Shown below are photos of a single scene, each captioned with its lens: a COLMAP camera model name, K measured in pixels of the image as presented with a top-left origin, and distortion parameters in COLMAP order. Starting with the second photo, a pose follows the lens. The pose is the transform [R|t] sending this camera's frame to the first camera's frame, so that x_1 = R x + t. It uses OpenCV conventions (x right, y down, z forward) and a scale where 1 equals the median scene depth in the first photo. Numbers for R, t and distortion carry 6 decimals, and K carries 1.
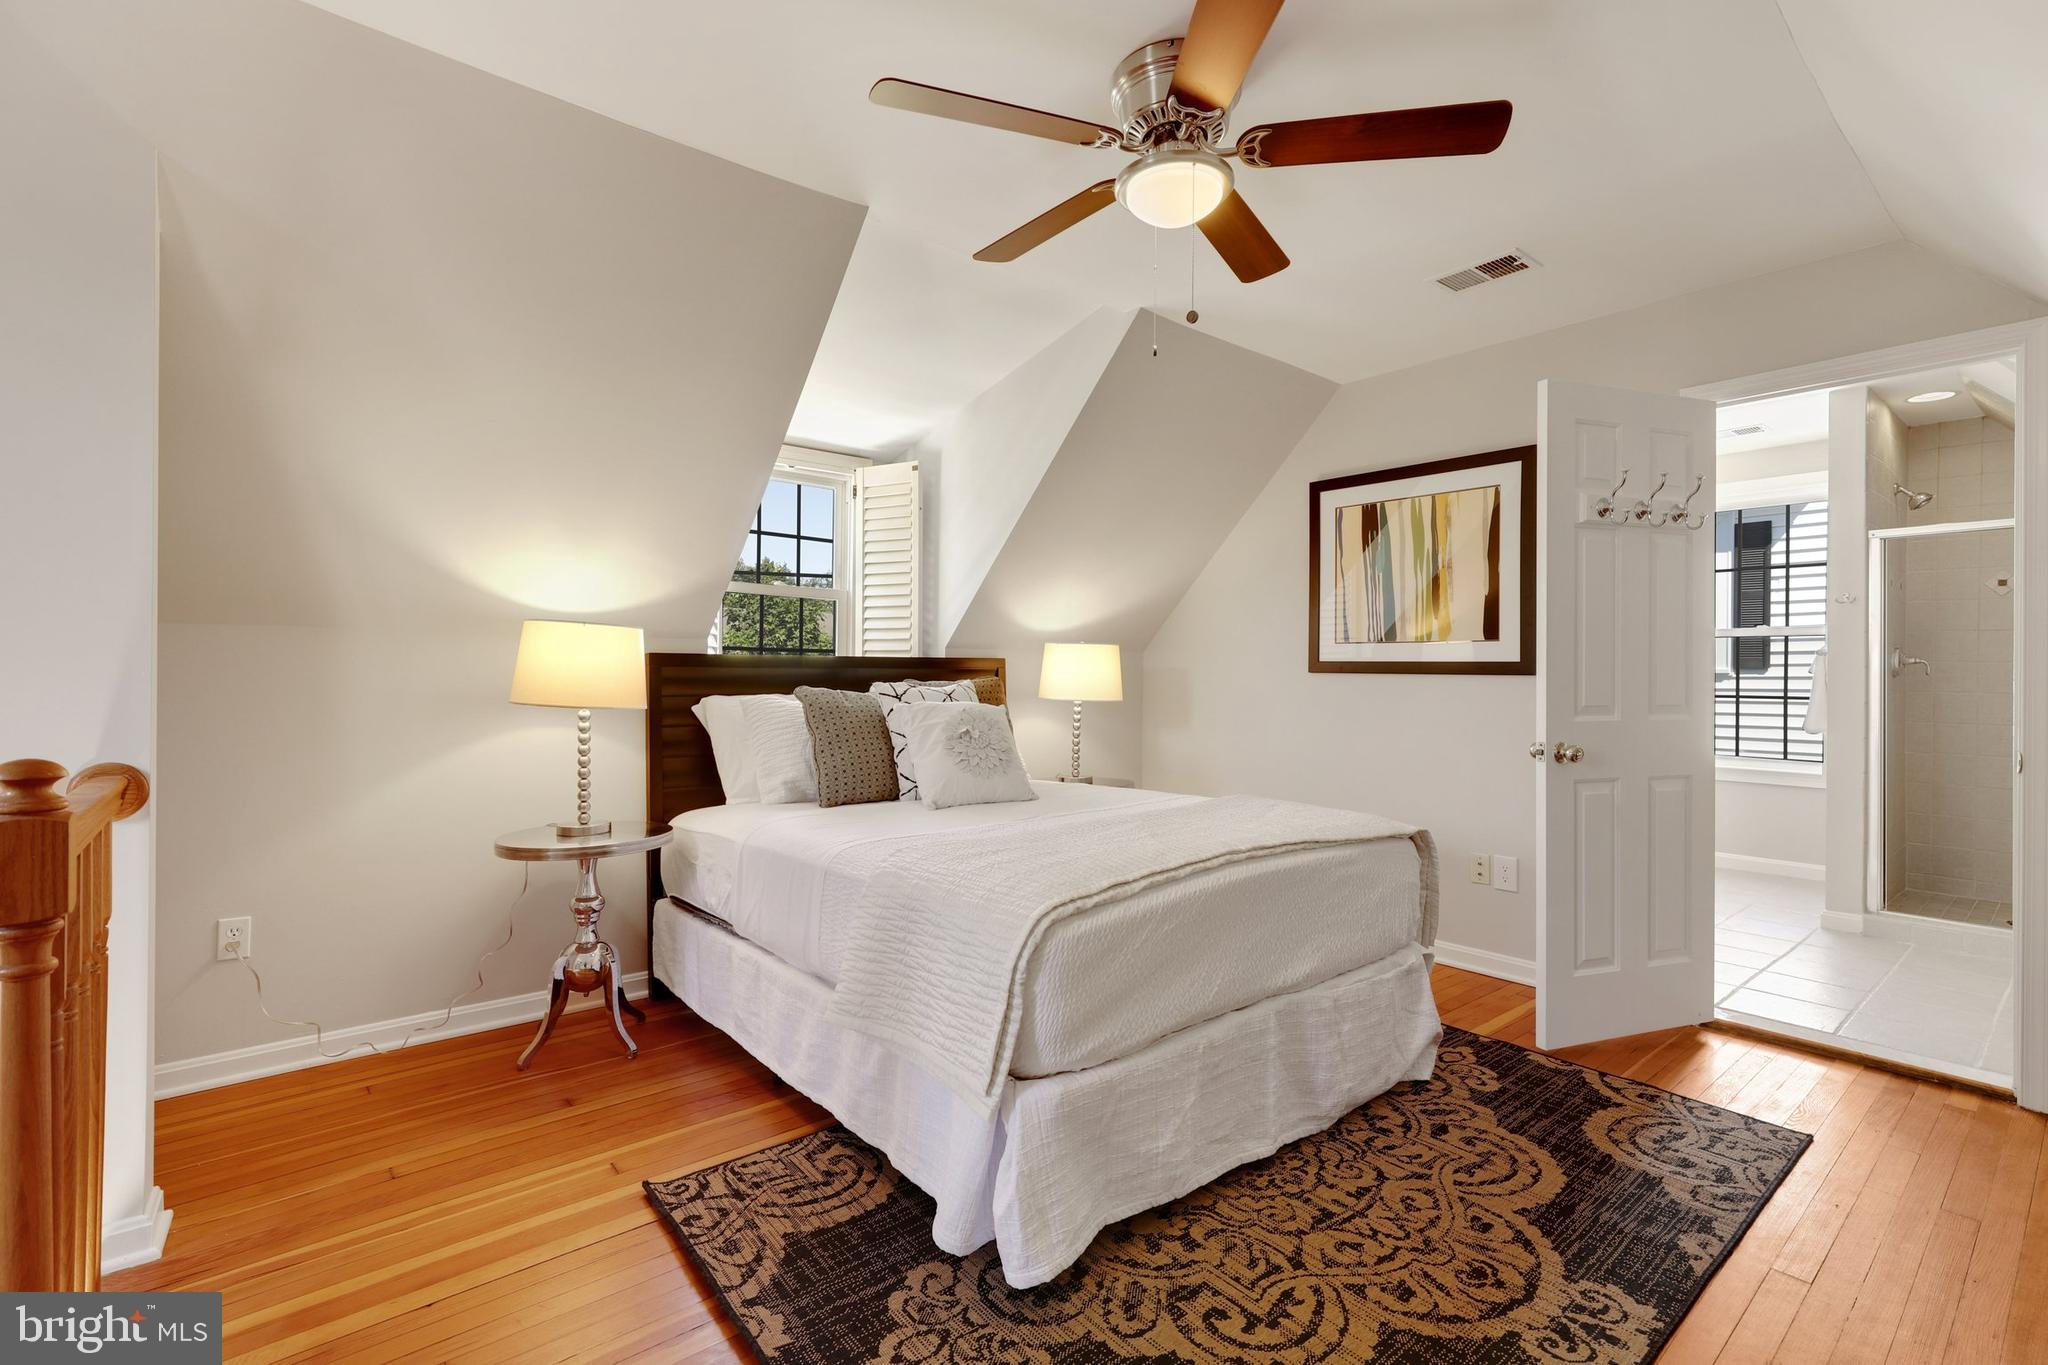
lens RADIAL K [[922.2, 0, 1024.1], [0, 922.2, 677.3], [0, 0, 1]] dist [0.000689, 0.000076]
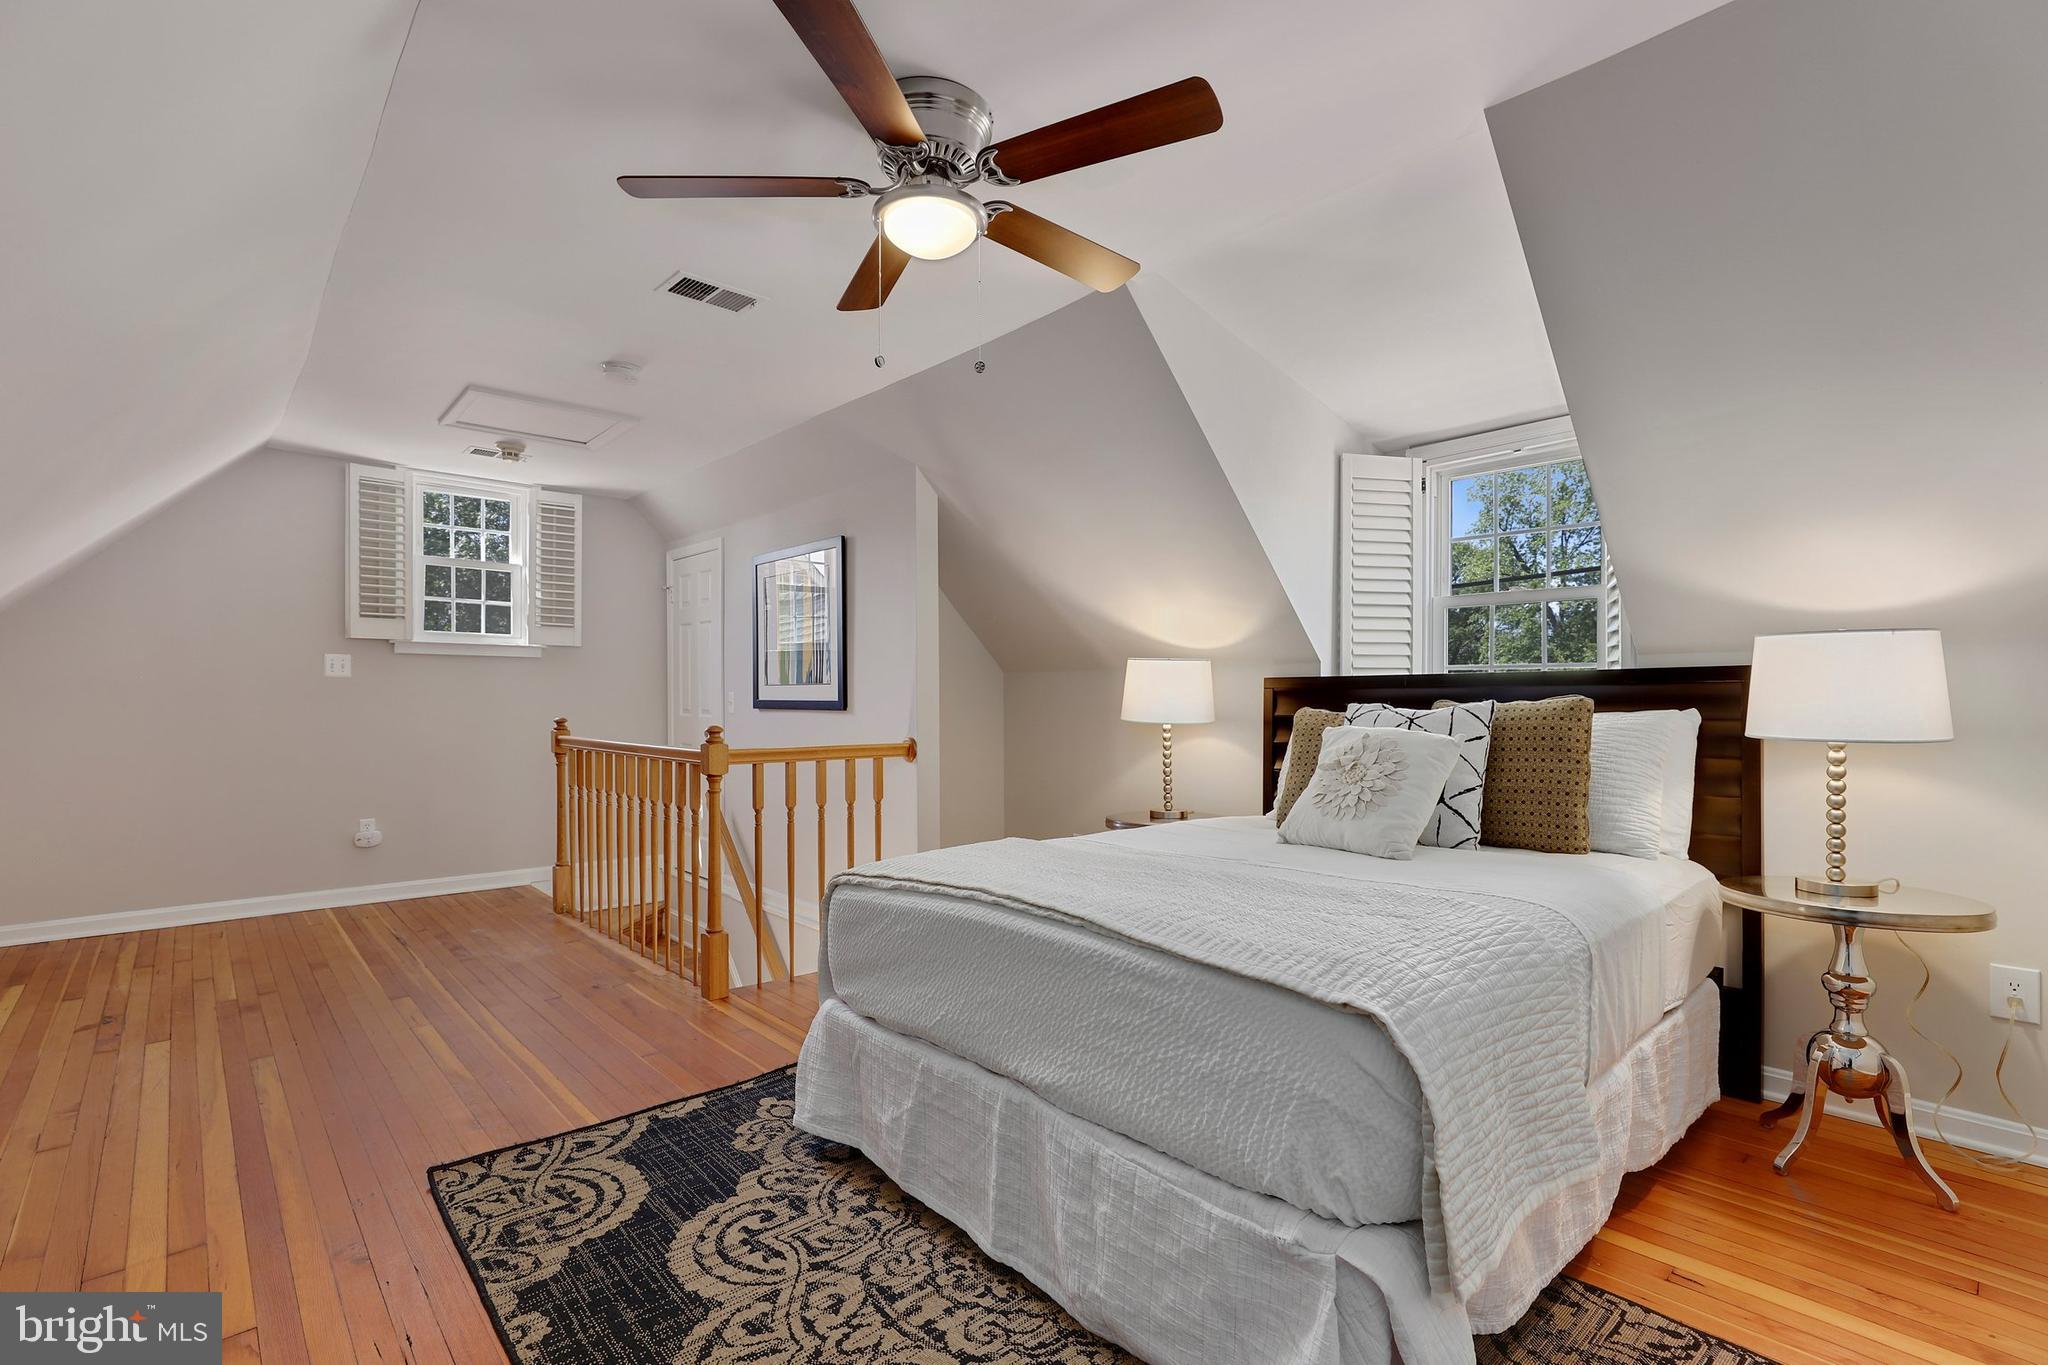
lens RADIAL K [[923.5, 0, 1023.7], [0, 923.5, 701.9], [0, 0, 1]] dist [0.000178, 0.010766]
pose [[0.043884, -0.001722, -0.999035, 0.902021], [0.004463, 0.999989, -0.001528, 0.005067], [0.999027, -0.004392, 0.043891, 0.798606]]
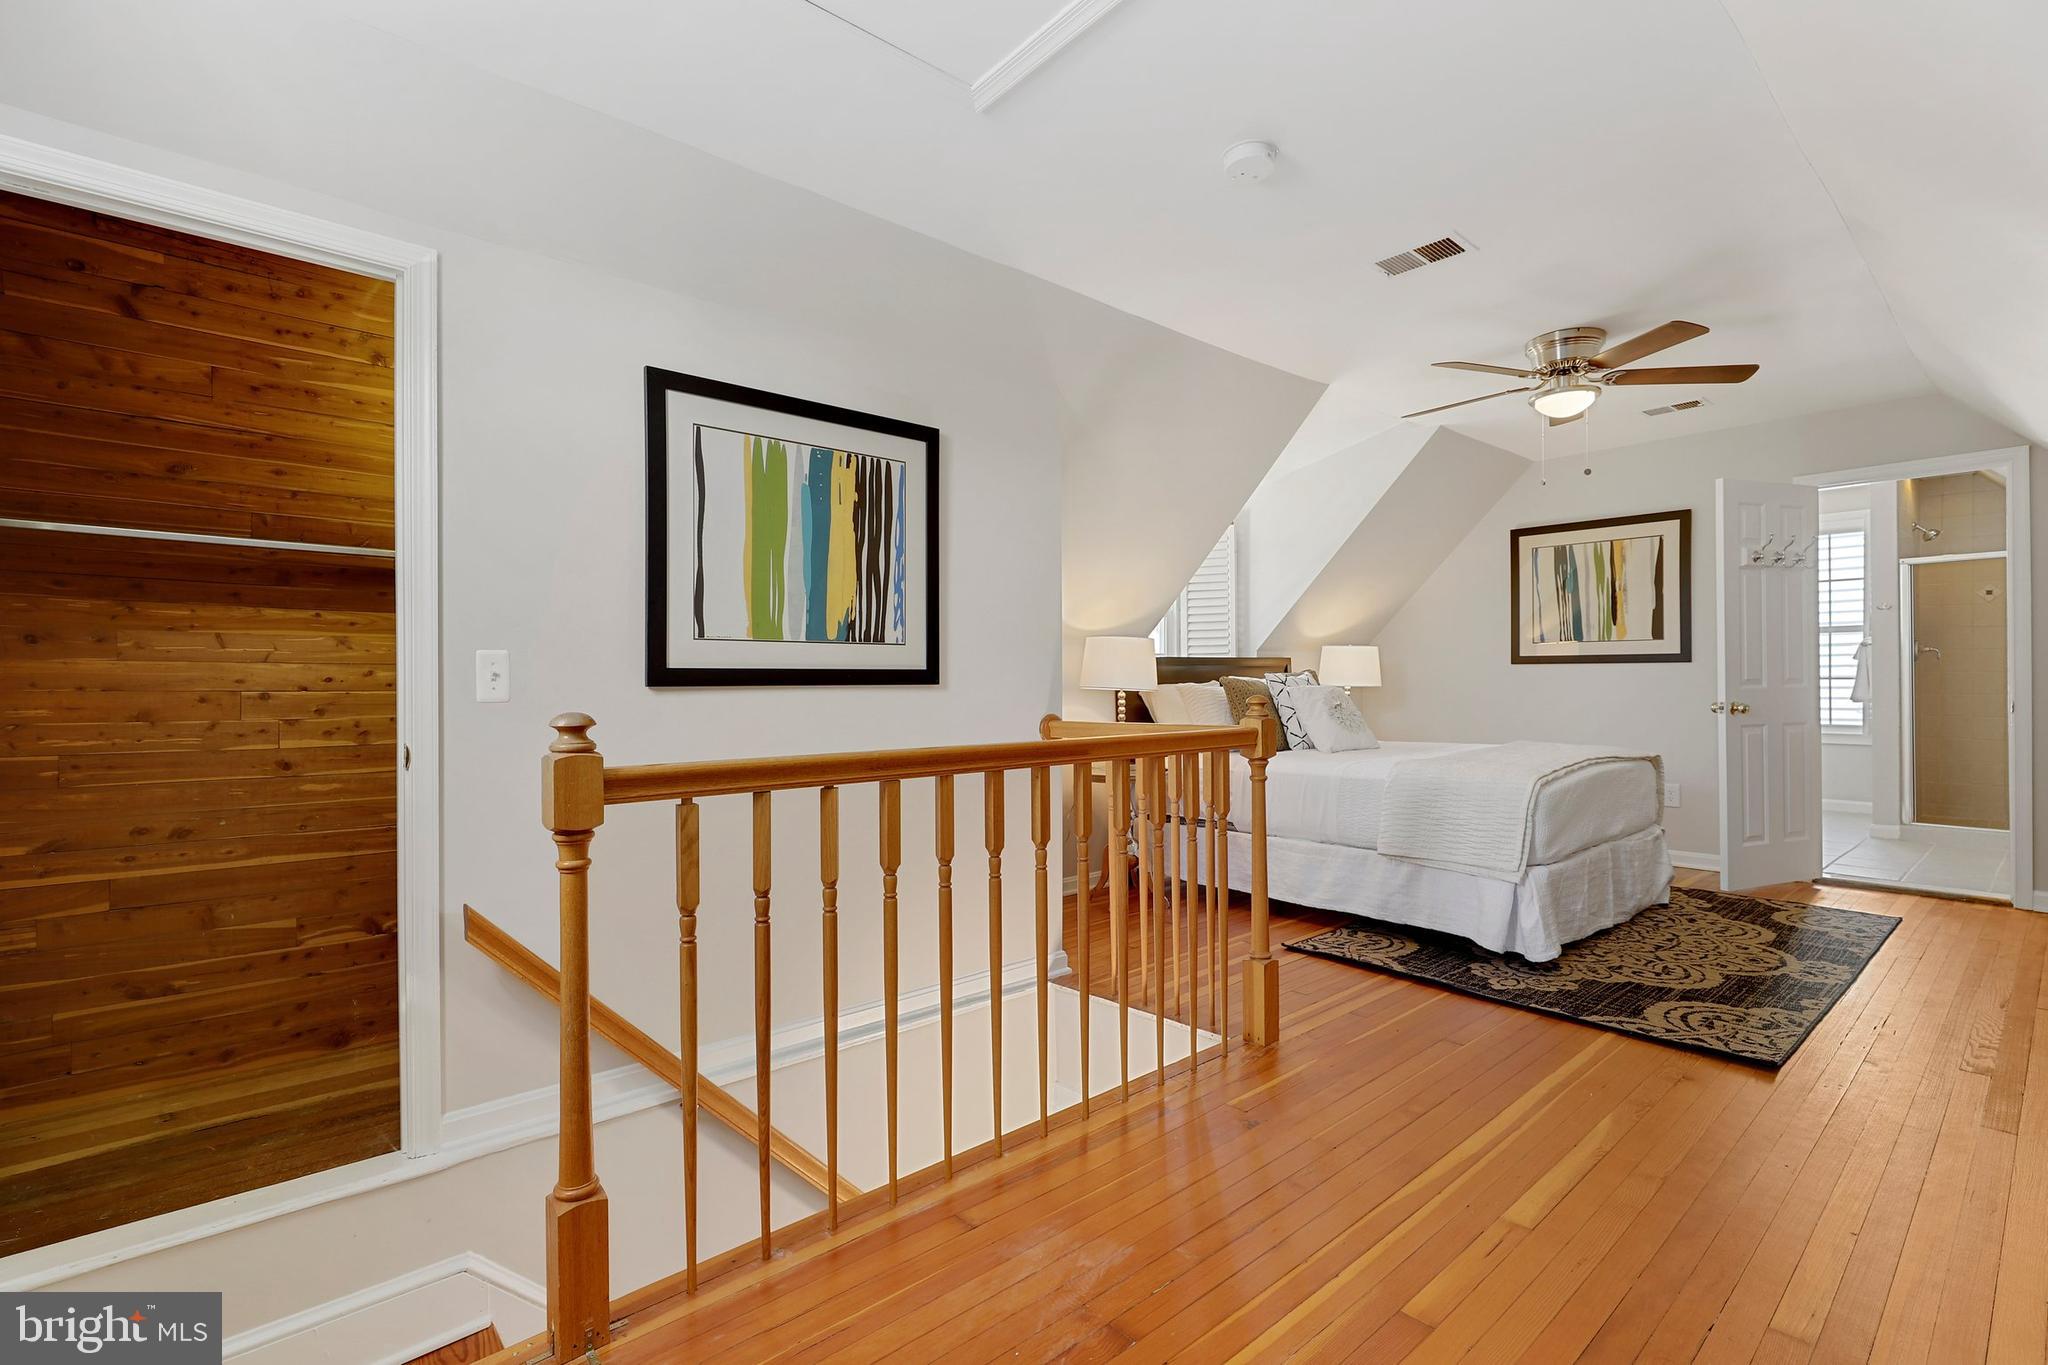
lens RADIAL K [[916.5, 0, 1031.1], [0, 916.5, 685.2], [0, 0, 1]] dist [0.001231, 0.000321]
pose [[0.999672, -0.016177, 0.019829, -0.719549], [0.016111, 0.999864, 0.003458, 0.016423], [-0.019883, -0.003137, 0.999797, -0.618660]]
